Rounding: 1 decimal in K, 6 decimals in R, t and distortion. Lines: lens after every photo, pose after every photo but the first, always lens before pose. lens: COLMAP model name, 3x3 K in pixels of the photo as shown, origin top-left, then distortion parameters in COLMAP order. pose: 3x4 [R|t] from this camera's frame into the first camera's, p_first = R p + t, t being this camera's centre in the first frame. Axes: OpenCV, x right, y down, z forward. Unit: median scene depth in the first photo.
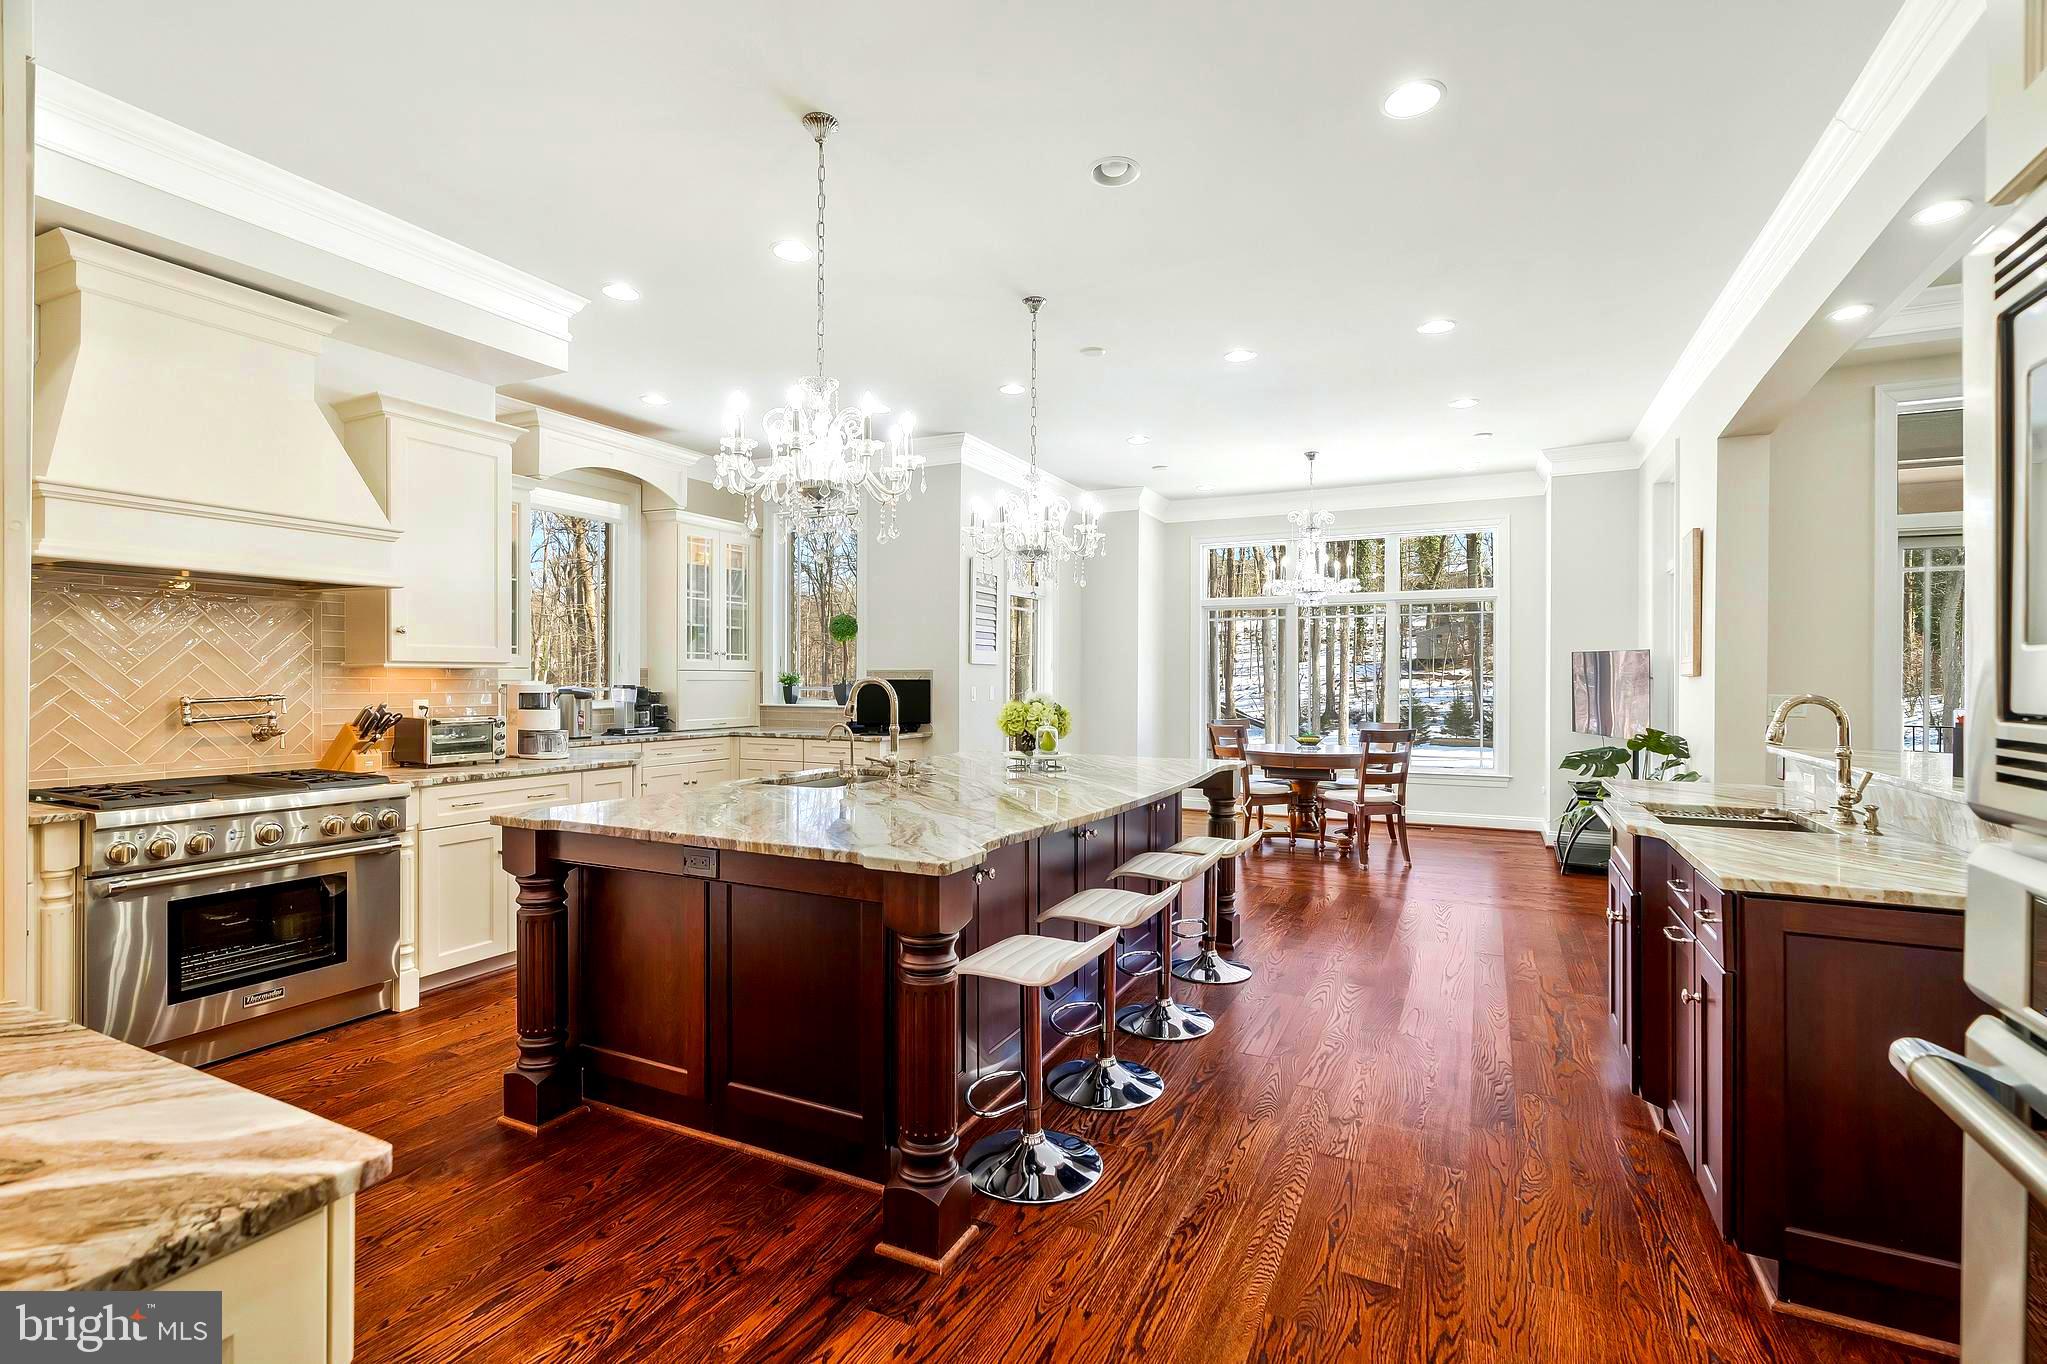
lens RADIAL K [[930.1, 0, 1023.5], [0, 930.1, 682.0], [0, 0, 1]] dist [-0.000081, 0.000053]
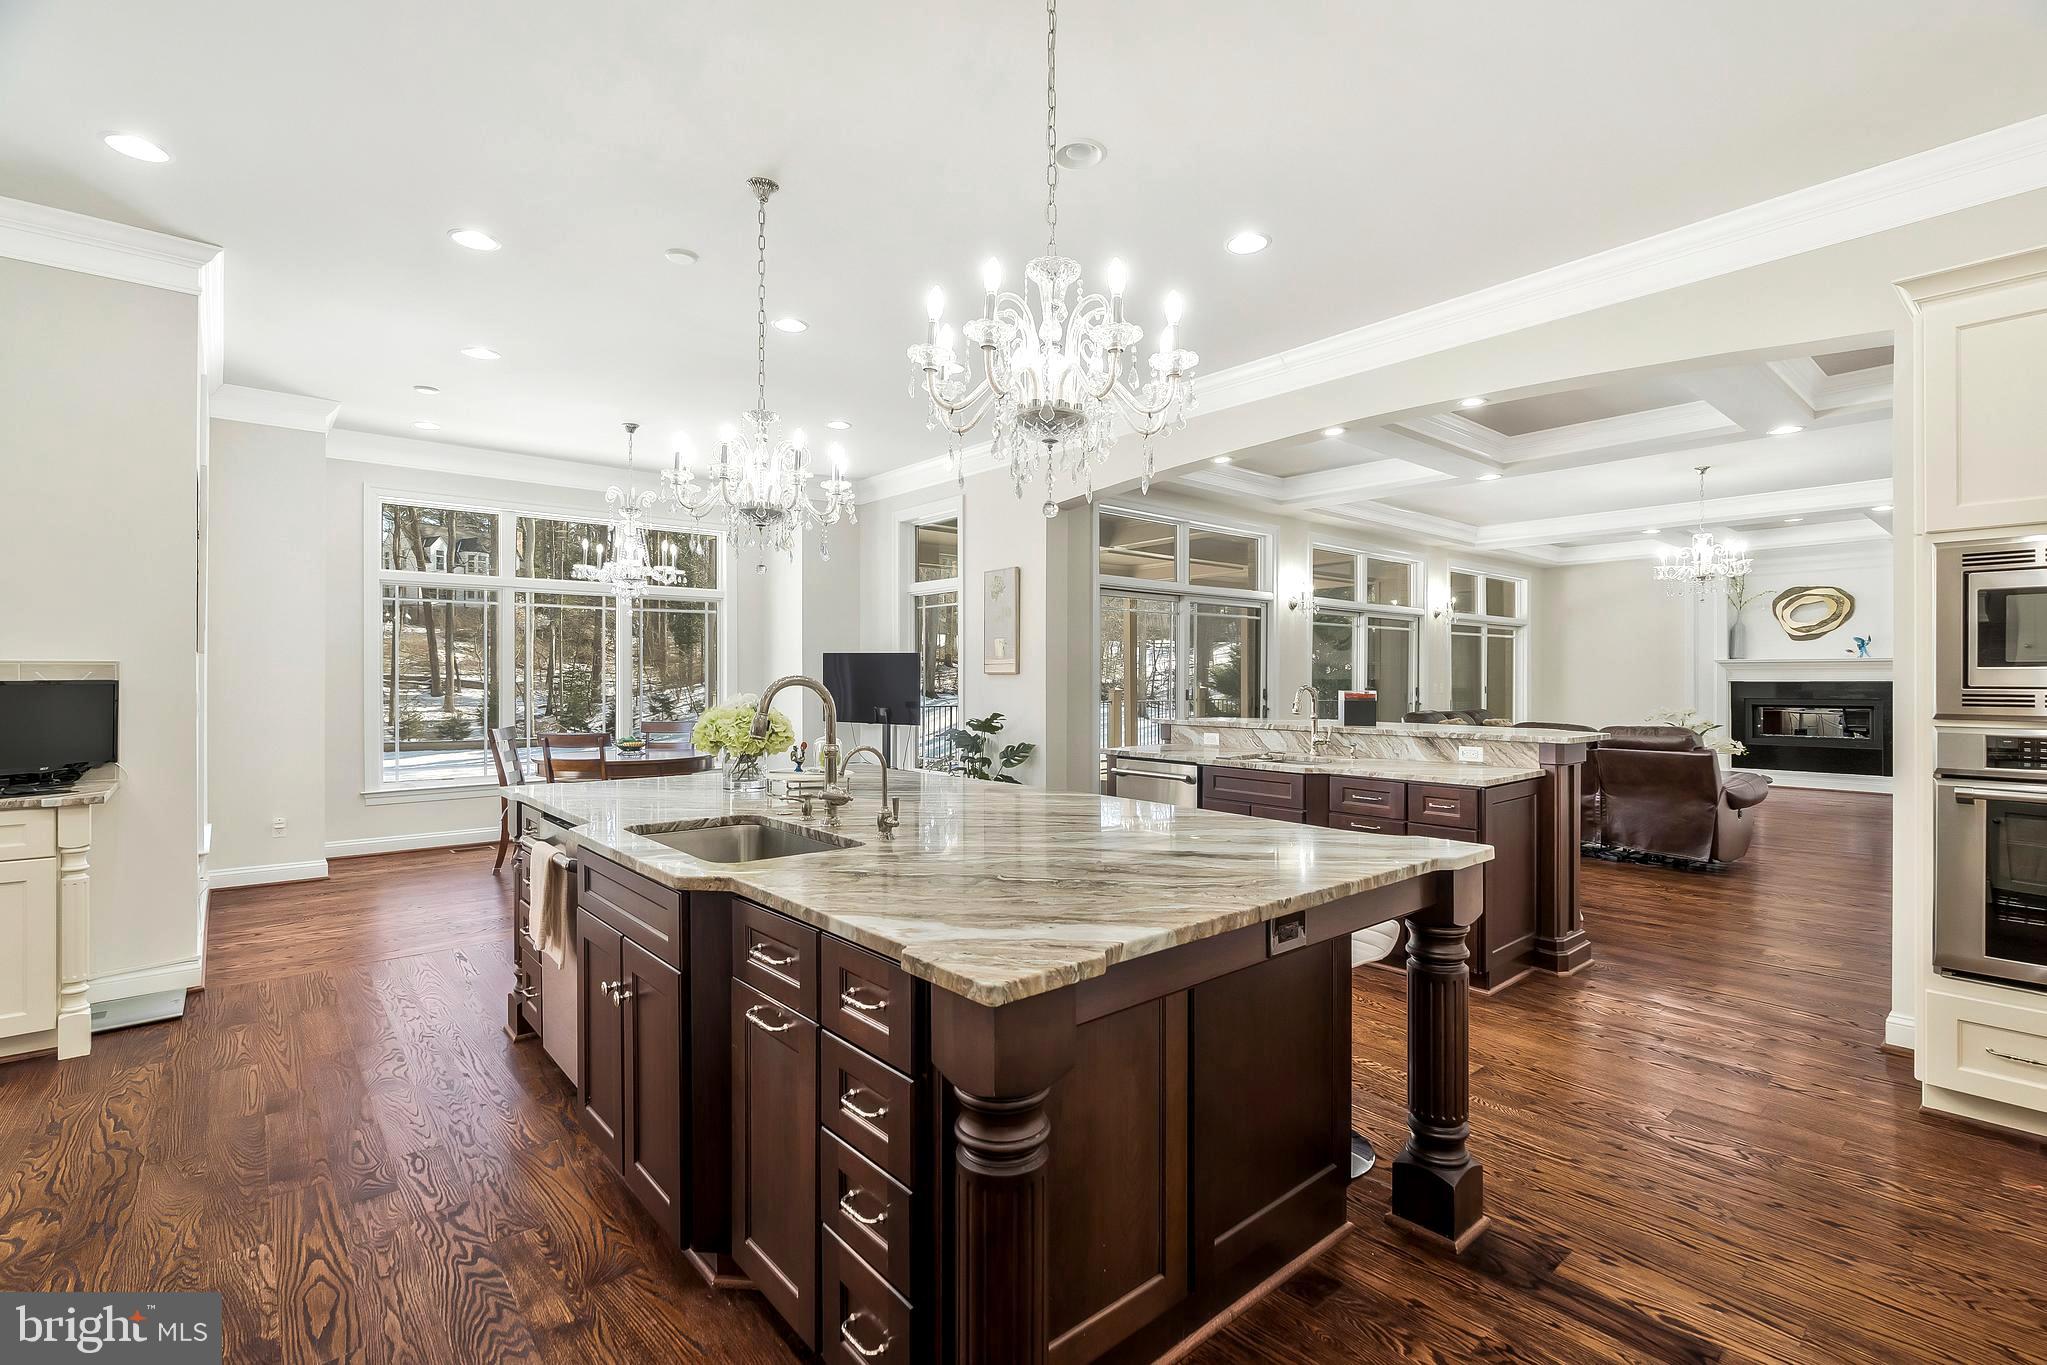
lens RADIAL K [[930.0, 0, 1023.5], [0, 930.0, 668.6], [0, 0, 1]] dist [0.001606, -0.000011]
pose [[0.386324, 0.003659, 0.922356, -1.135552], [0.005308, 0.999967, -0.006191, -0.009622], [-0.922348, 0.007288, 0.386292, 0.935112]]
